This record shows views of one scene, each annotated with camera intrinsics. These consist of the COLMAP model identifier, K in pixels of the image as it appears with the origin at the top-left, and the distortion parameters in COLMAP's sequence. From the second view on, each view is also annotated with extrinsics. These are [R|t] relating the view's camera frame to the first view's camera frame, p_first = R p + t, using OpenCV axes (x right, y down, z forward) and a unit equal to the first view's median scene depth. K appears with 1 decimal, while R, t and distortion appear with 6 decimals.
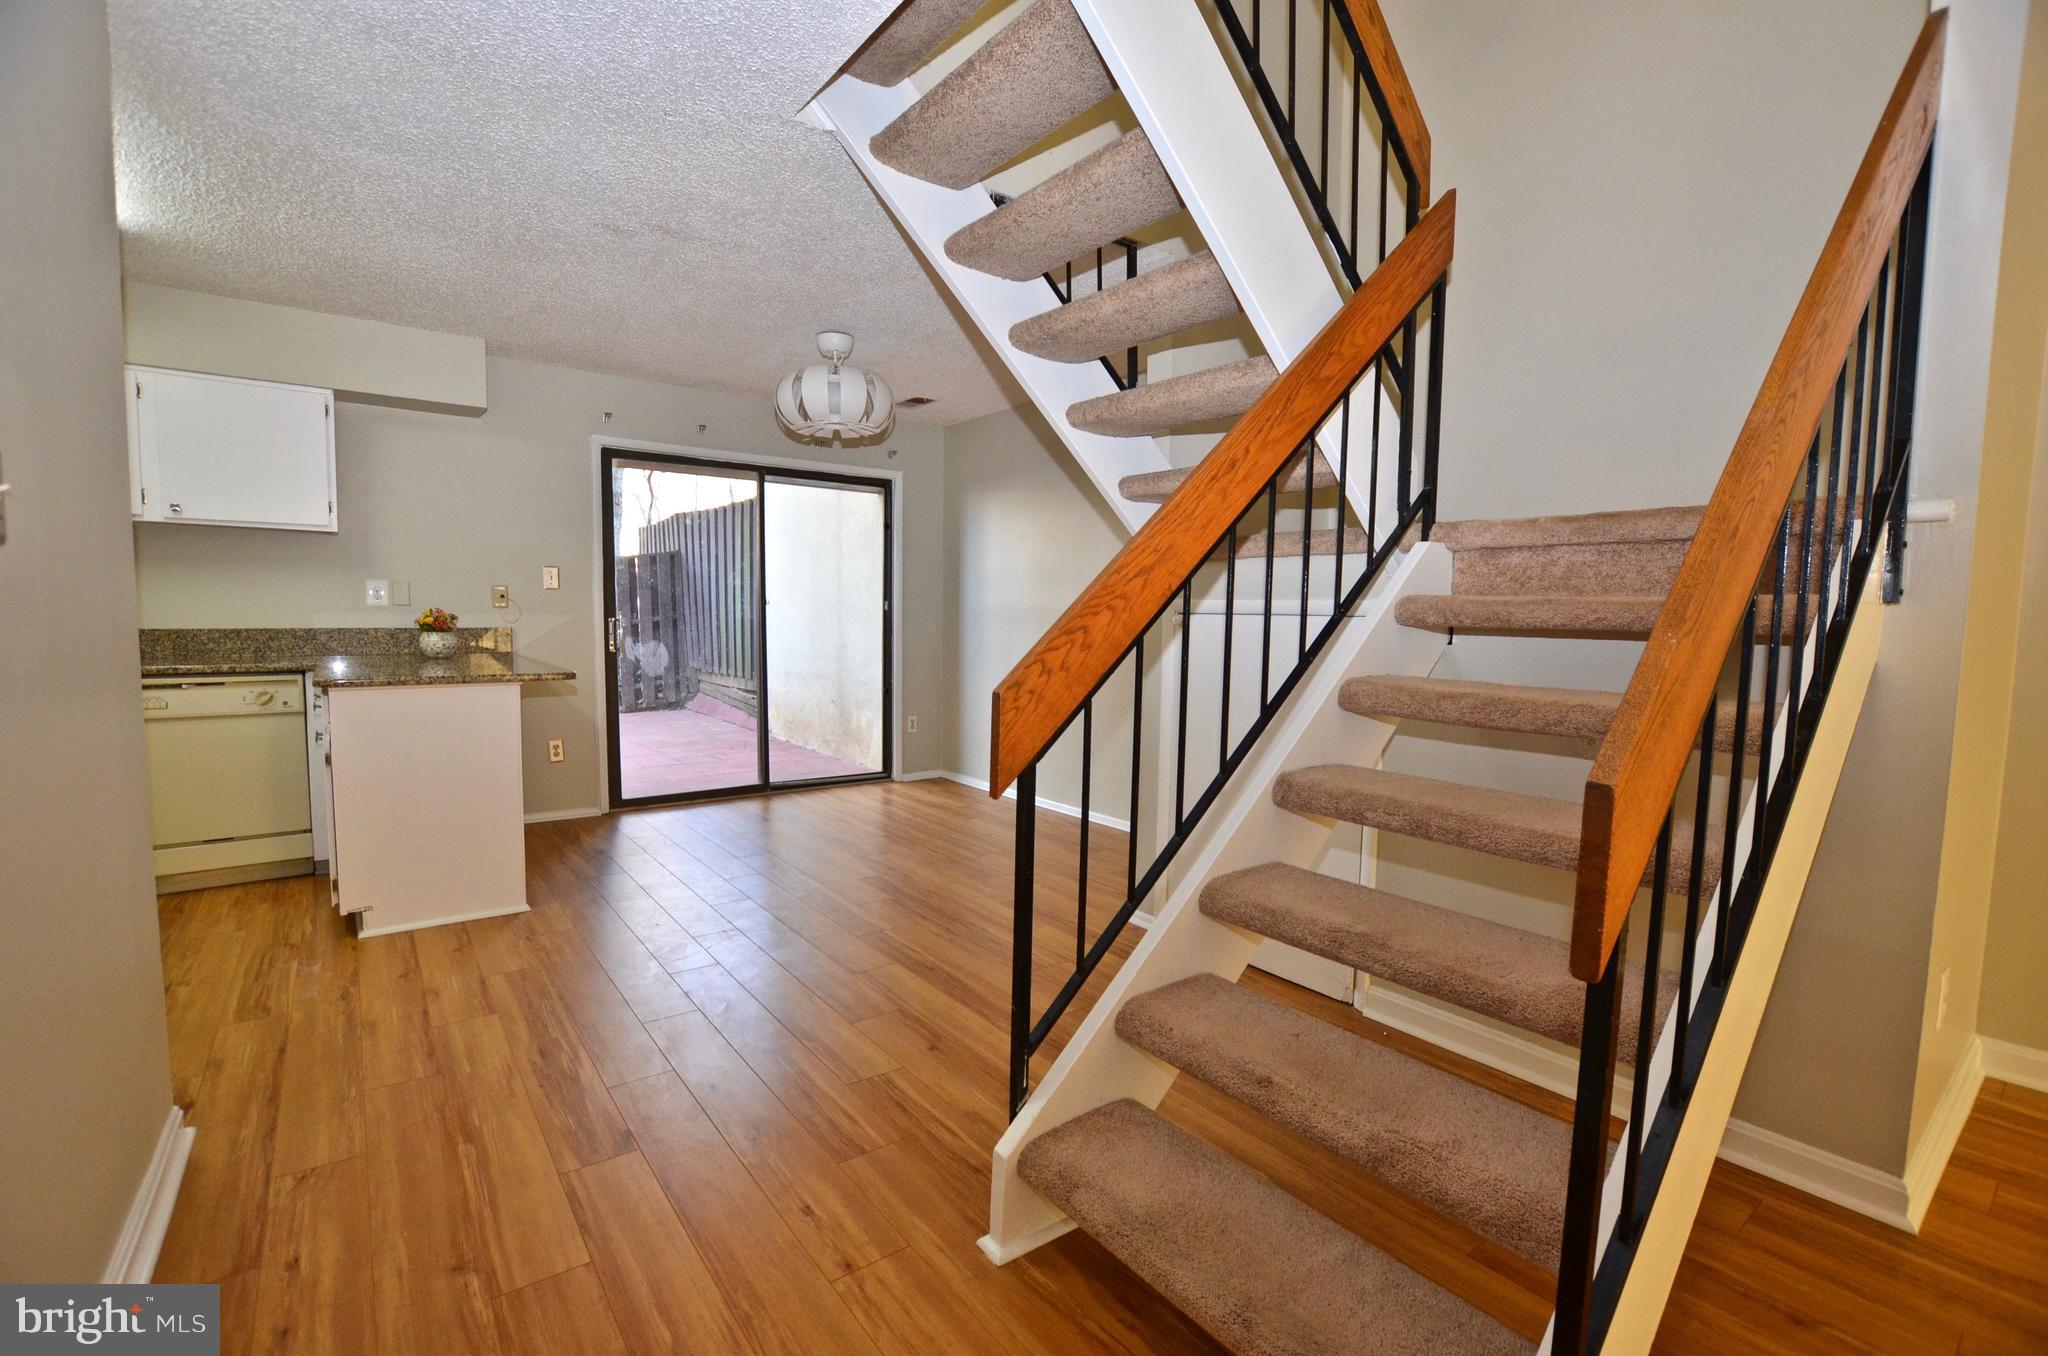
lens RADIAL K [[895.5, 0, 1022.0], [0, 895.5, 687.3], [0, 0, 1]] dist [-0.028308, -0.000406]
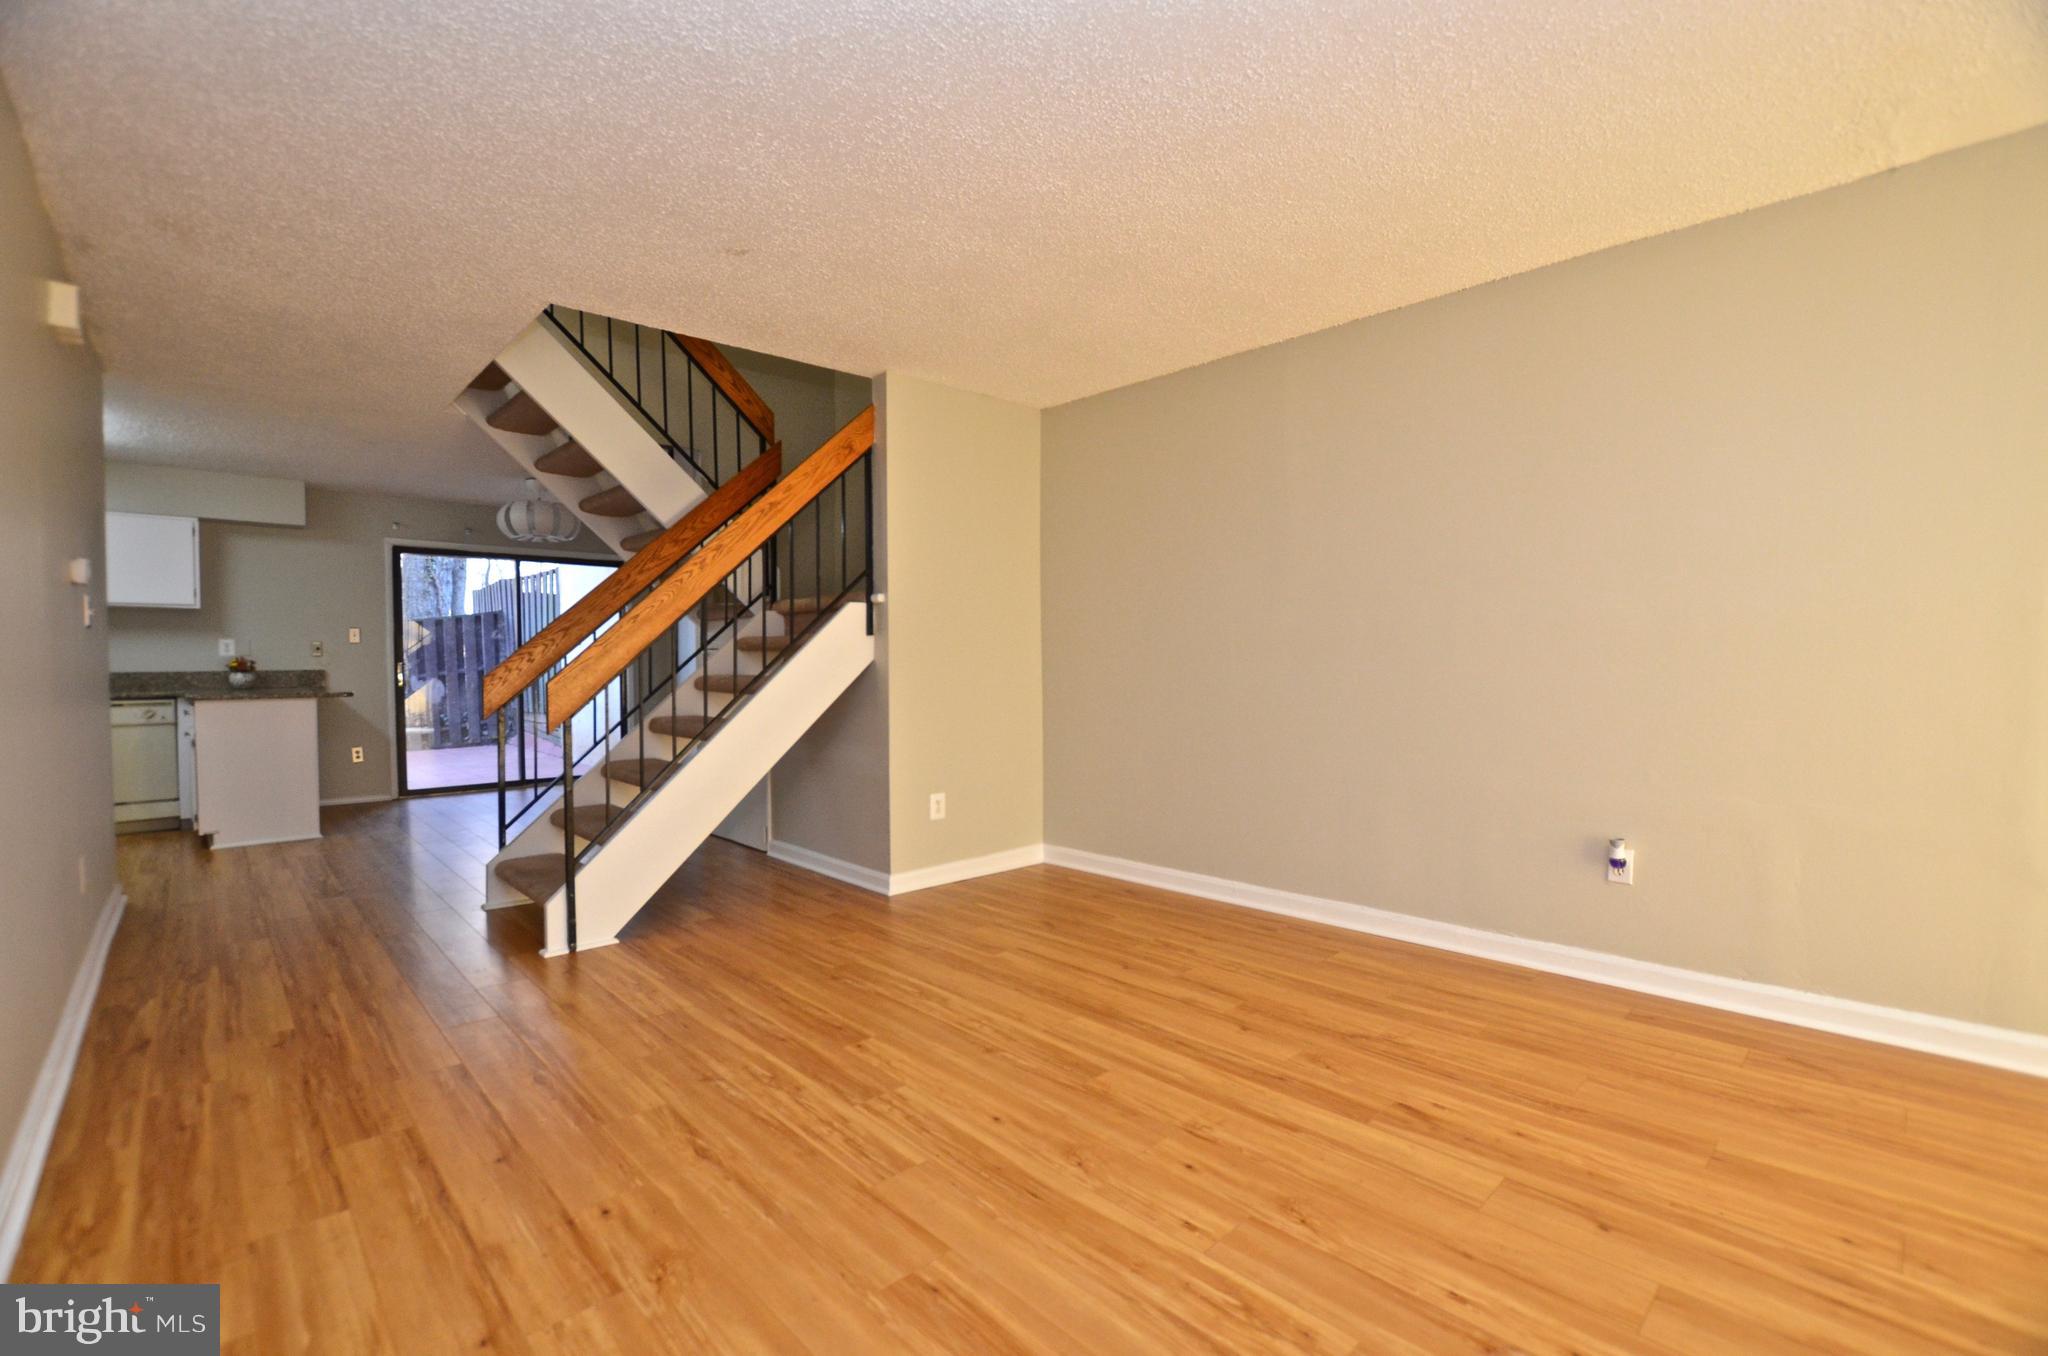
lens RADIAL K [[906.0, 0, 1022.8], [0, 906.0, 687.3], [0, 0, 1]] dist [-0.025258, 0.000645]
pose [[0.995072, -0.023932, 0.096222, 0.657366], [0.029110, 0.998182, -0.052779, 0.110605], [-0.094784, 0.055320, 0.993960, -0.878166]]
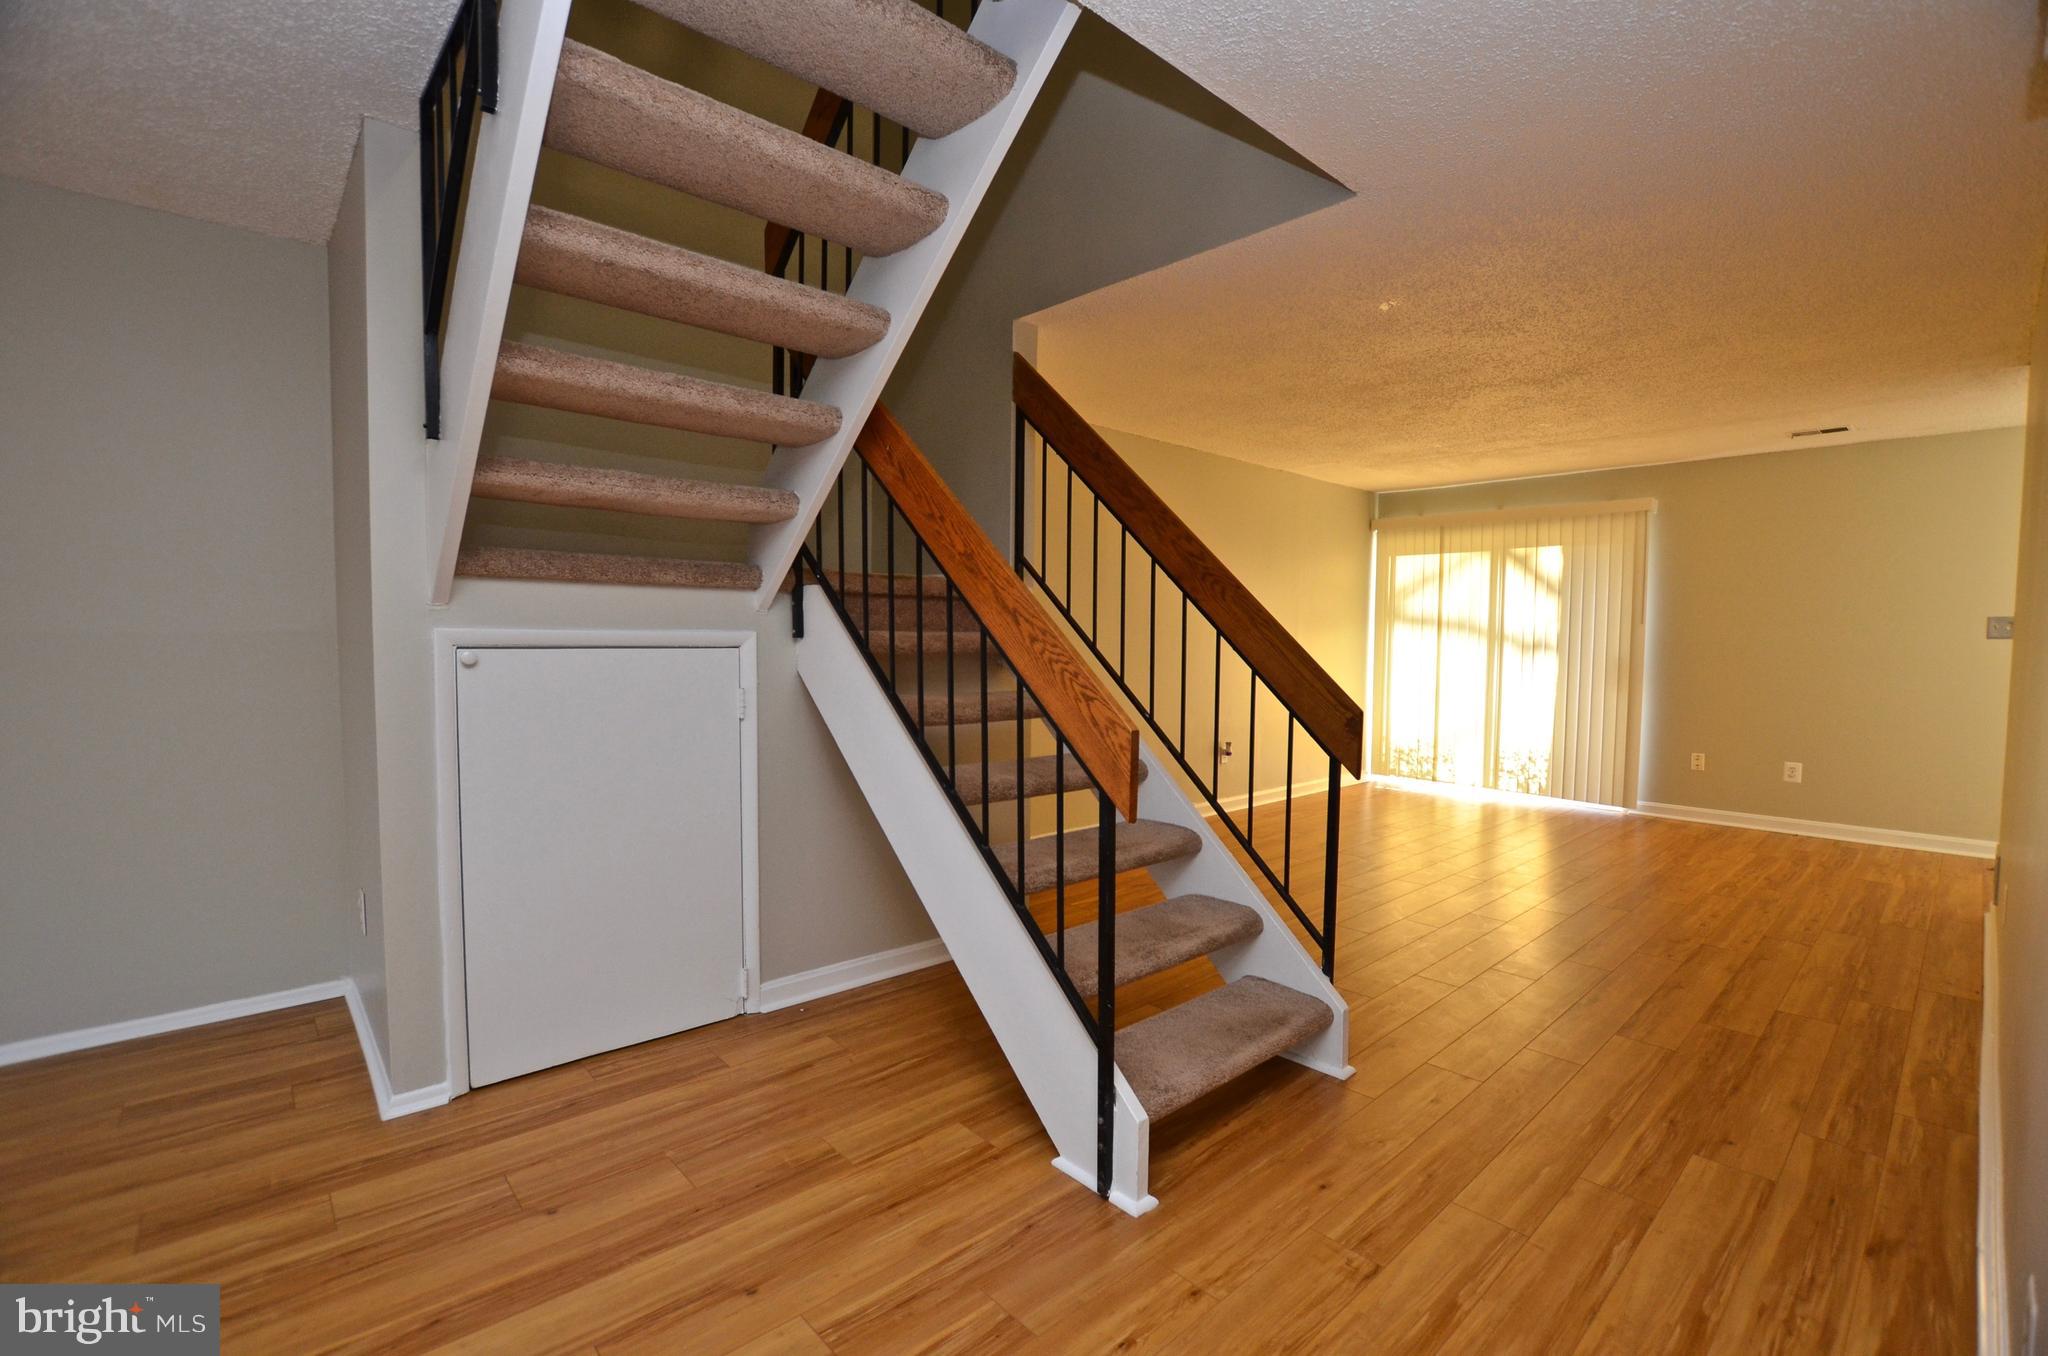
lens RADIAL K [[906.0, 0, 1022.8], [0, 906.0, 687.3], [0, 0, 1]] dist [-0.025258, 0.000645]
pose [[-0.086642, -0.074642, 0.993439, -0.600269], [0.069959, 0.994272, 0.080806, -0.079097], [-0.993780, 0.076501, -0.080924, 0.630096]]
